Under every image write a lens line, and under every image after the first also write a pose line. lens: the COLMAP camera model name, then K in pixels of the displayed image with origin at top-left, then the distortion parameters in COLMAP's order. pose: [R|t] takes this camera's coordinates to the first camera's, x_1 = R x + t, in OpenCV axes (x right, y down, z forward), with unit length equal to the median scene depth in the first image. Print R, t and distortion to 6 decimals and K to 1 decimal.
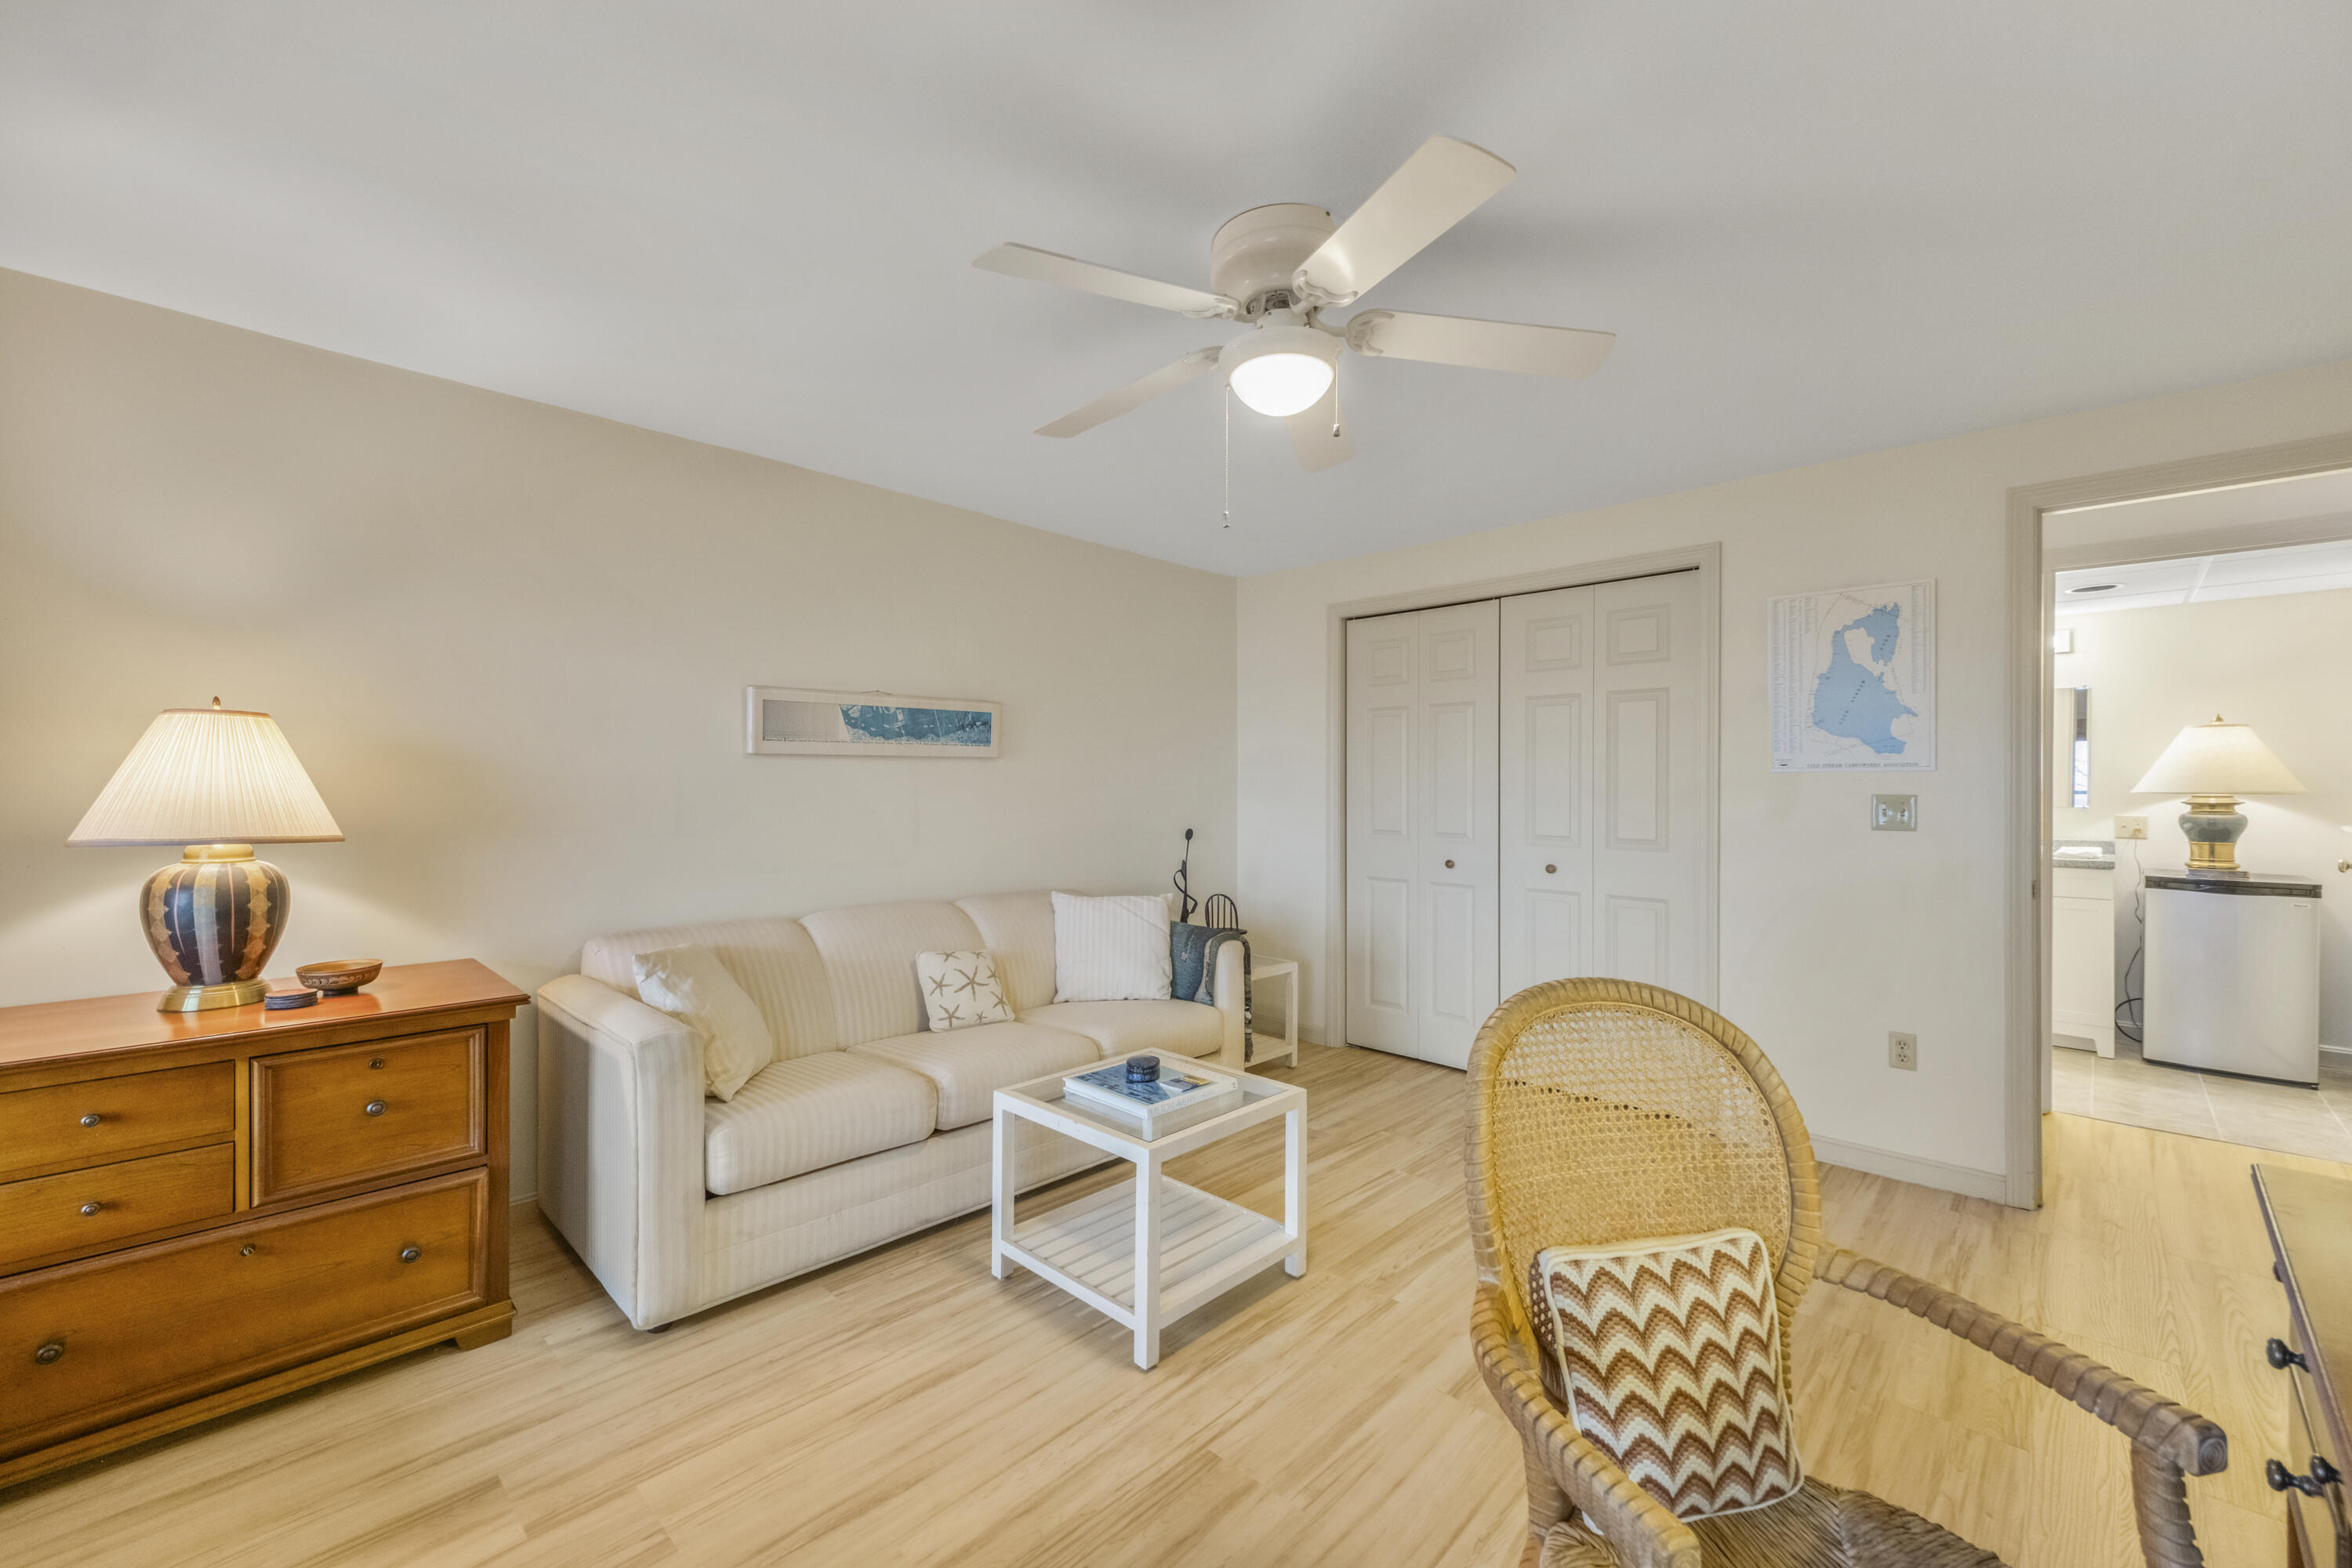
lens RADIAL K [[943.2, 0, 1176.9], [0, 943.2, 792.4], [0, 0, 1]] dist [0.013346, -0.002277]
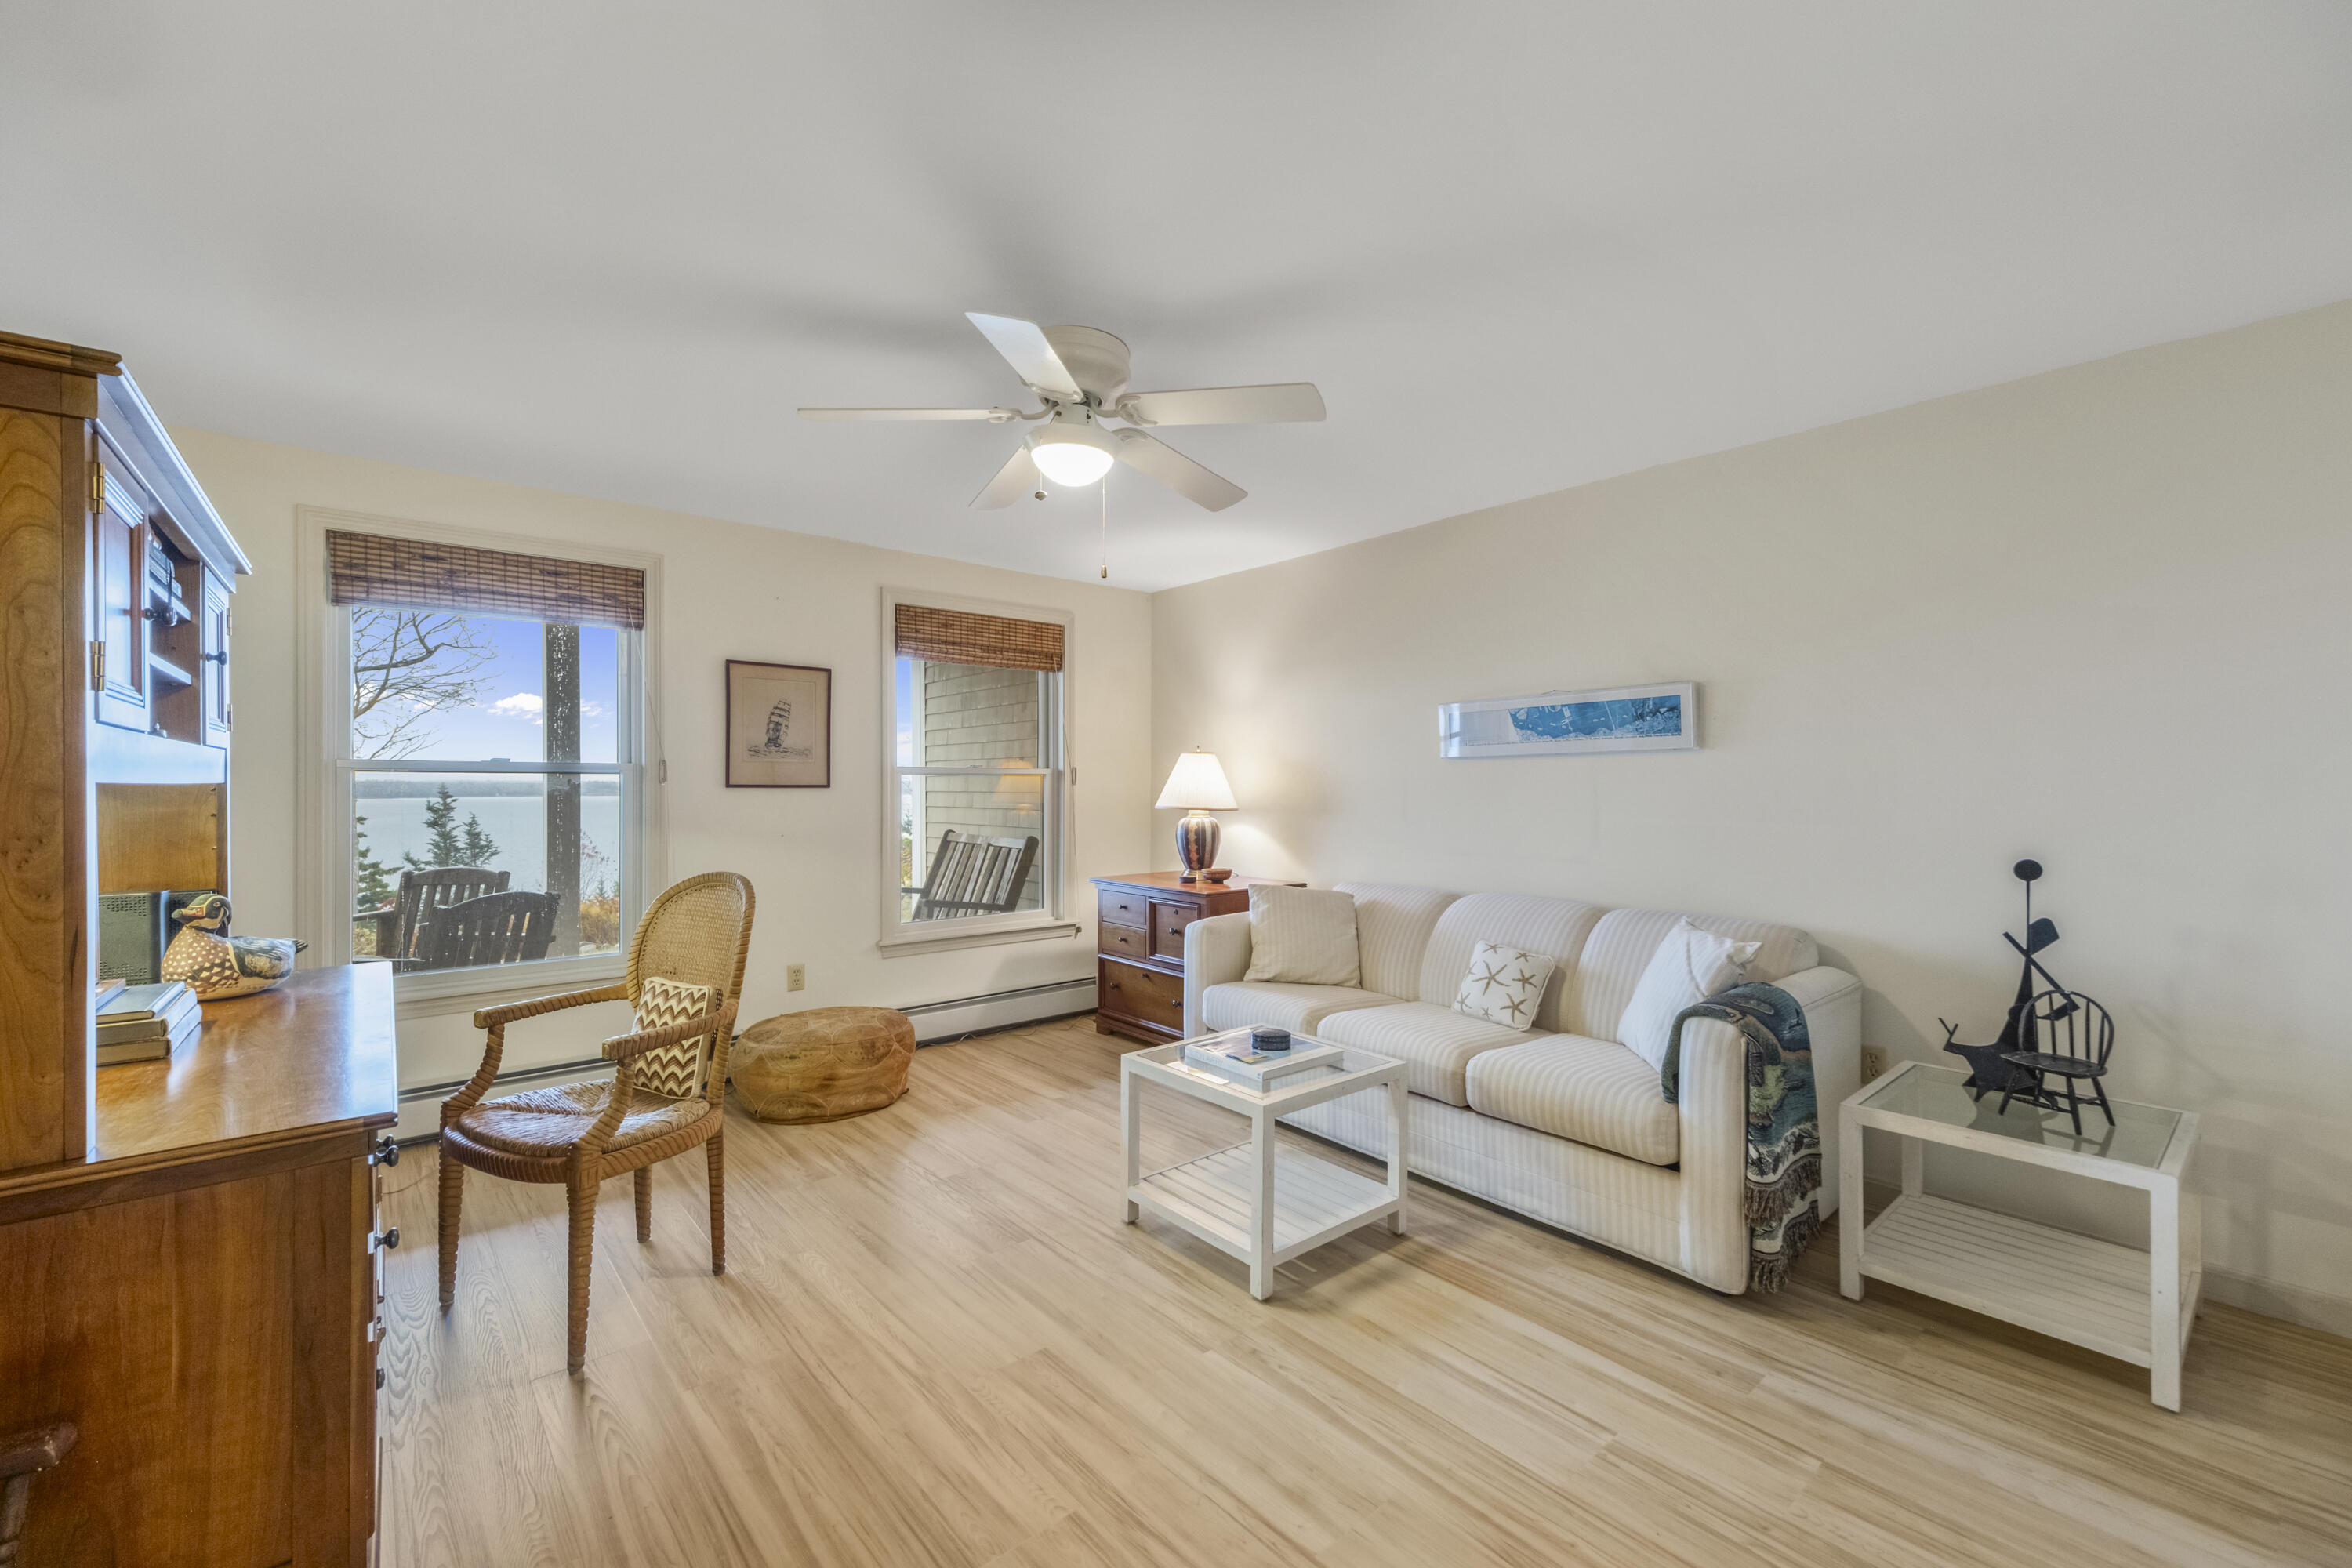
lens RADIAL K [[943.2, 0, 1181.1], [0, 943.2, 785.9], [0, 0, 1]] dist [0.013346, -0.002277]
pose [[-0.091224, 0.001503, -0.995829, 0.766553], [-0.003806, 0.999991, 0.001858, -0.004201], [0.995823, 0.003959, -0.091217, 0.712748]]
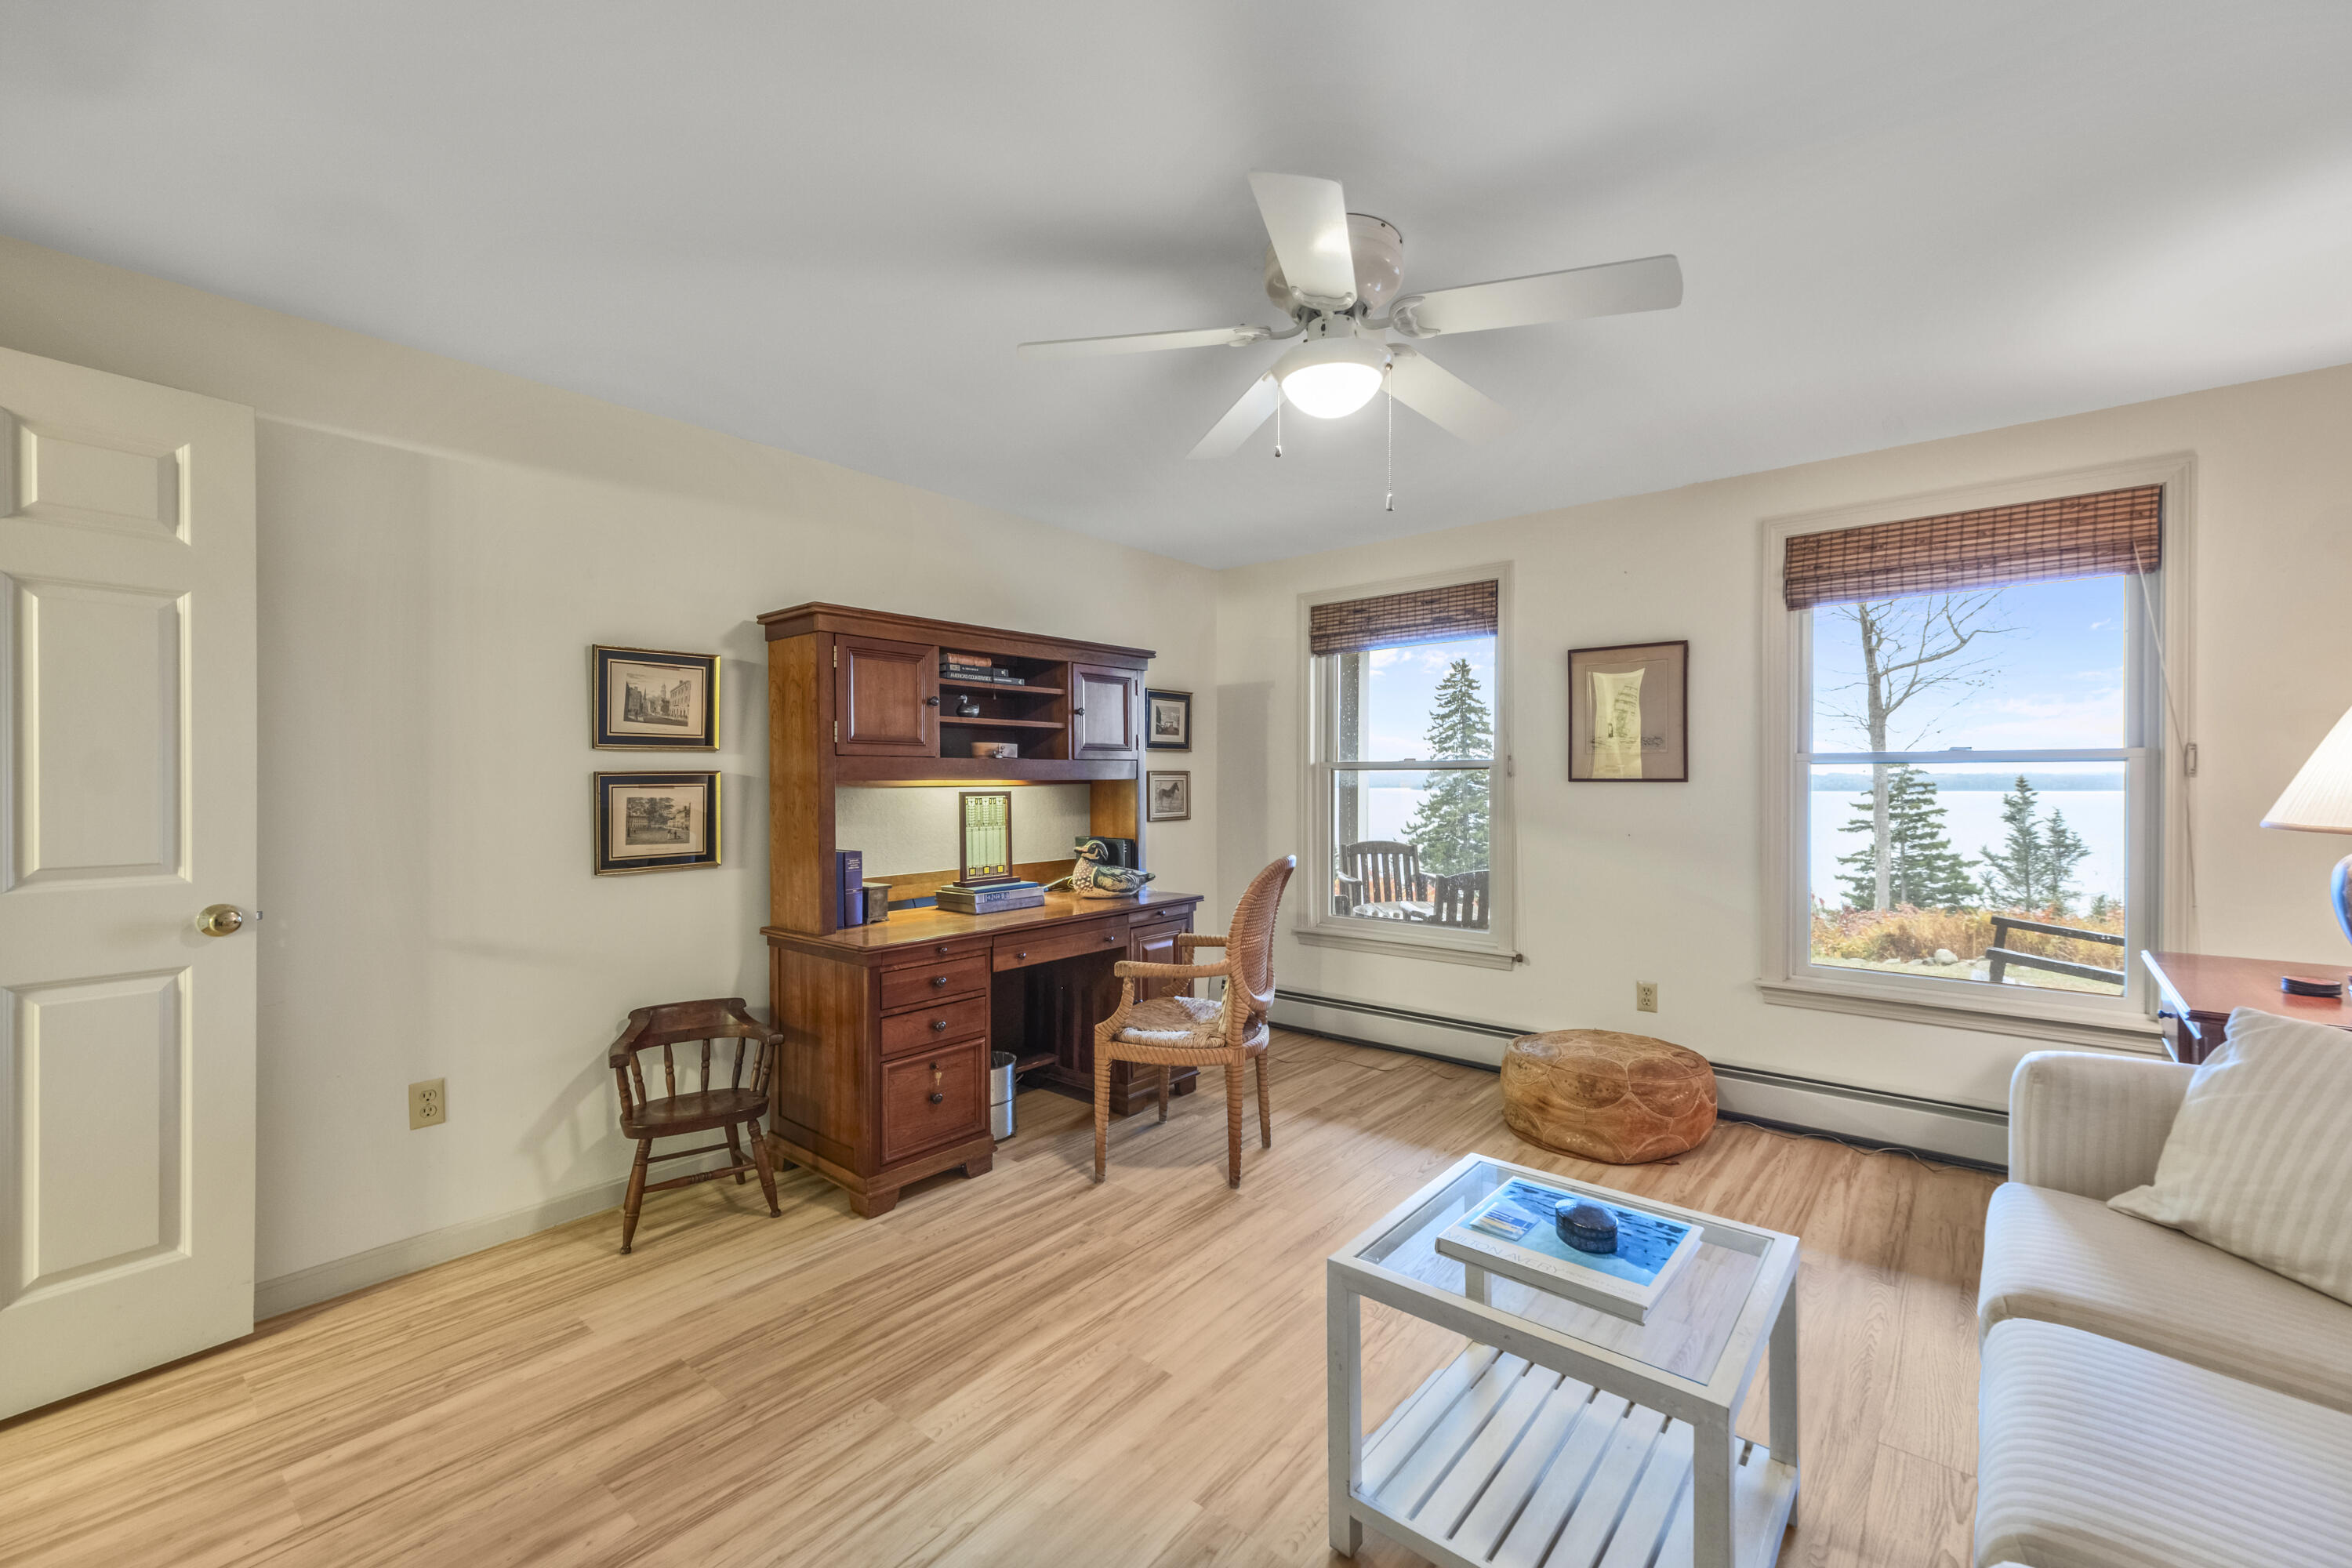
lens RADIAL K [[943.2, 0, 1178.0], [0, 943.2, 788.2], [0, 0, 1]] dist [0.013346, -0.002277]
pose [[-0.996921, 0.005707, -0.078205, 0.196404], [0.004863, 0.999928, 0.010981, -0.004919], [0.078262, 0.010567, -0.996877, 1.151513]]
